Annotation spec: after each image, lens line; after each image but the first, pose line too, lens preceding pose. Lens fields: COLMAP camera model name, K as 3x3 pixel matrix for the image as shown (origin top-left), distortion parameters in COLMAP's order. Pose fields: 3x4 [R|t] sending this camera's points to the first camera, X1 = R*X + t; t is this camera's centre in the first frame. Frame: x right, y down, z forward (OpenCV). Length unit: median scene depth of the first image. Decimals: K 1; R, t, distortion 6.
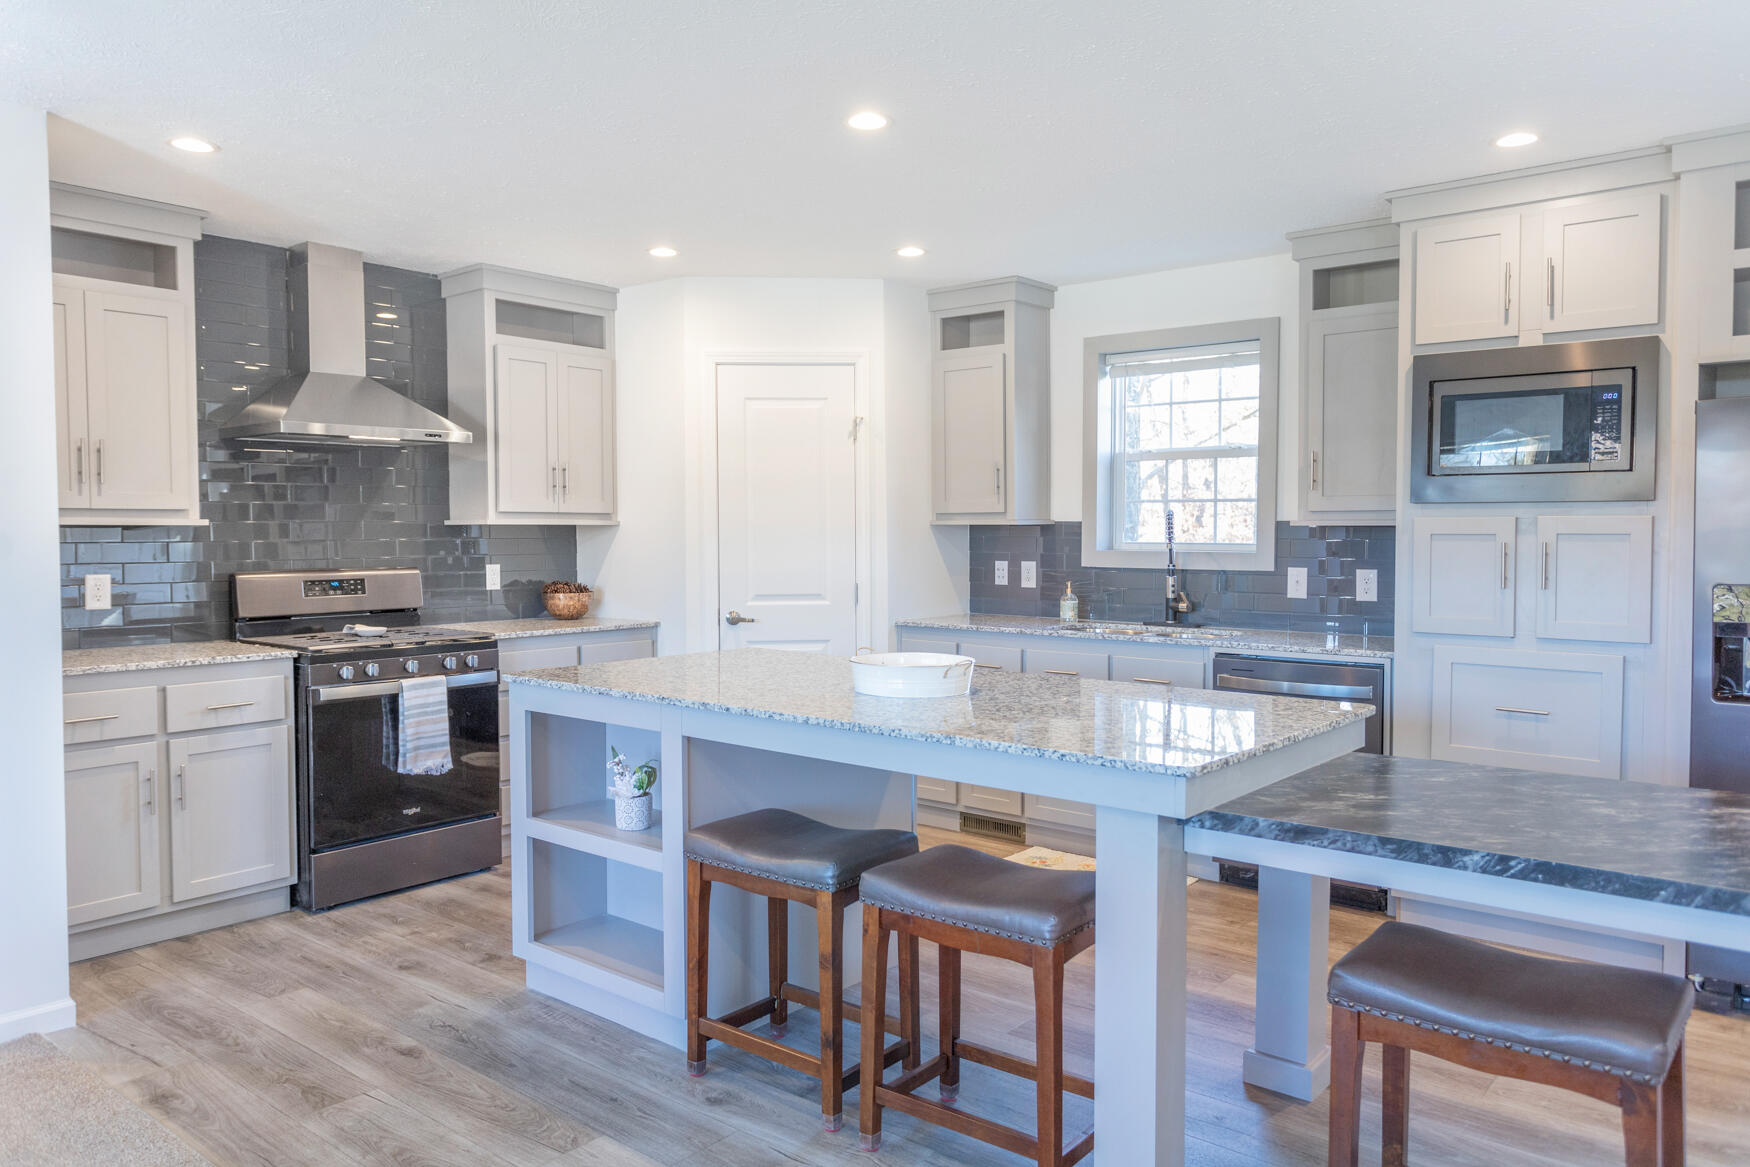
lens RADIAL K [[1255.2, 0, 875.0], [0, 1255.2, 583.5], [0, 0, 1]] dist [0.005514, -0.001048]
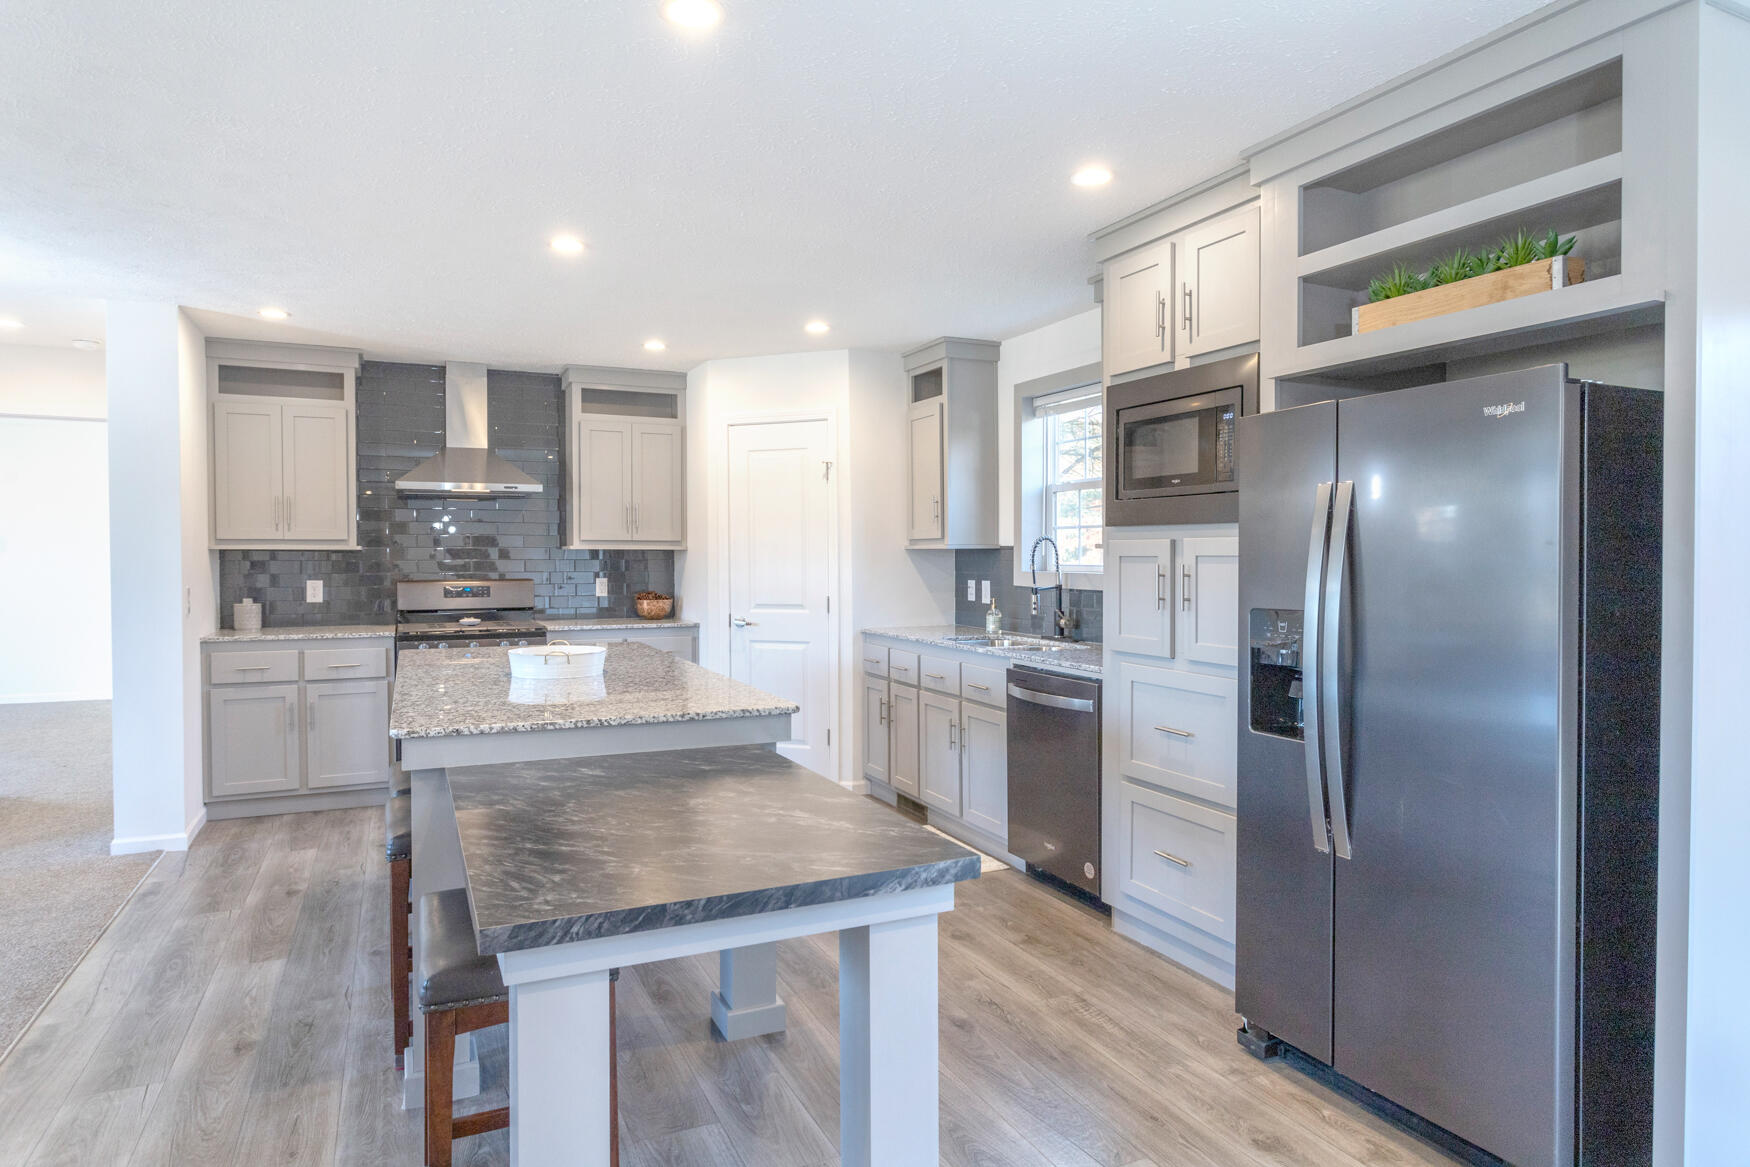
lens RADIAL K [[1050.5, 0, 875.0], [0, 1050.5, 583.5], [0, 0, 1]] dist [-0.002452, -0.000165]
pose [[0.893548, 0.012910, -0.448781, 0.635605], [-0.020785, 0.999704, -0.012626, -0.001283], [0.448485, 0.020610, 0.893552, 0.129891]]
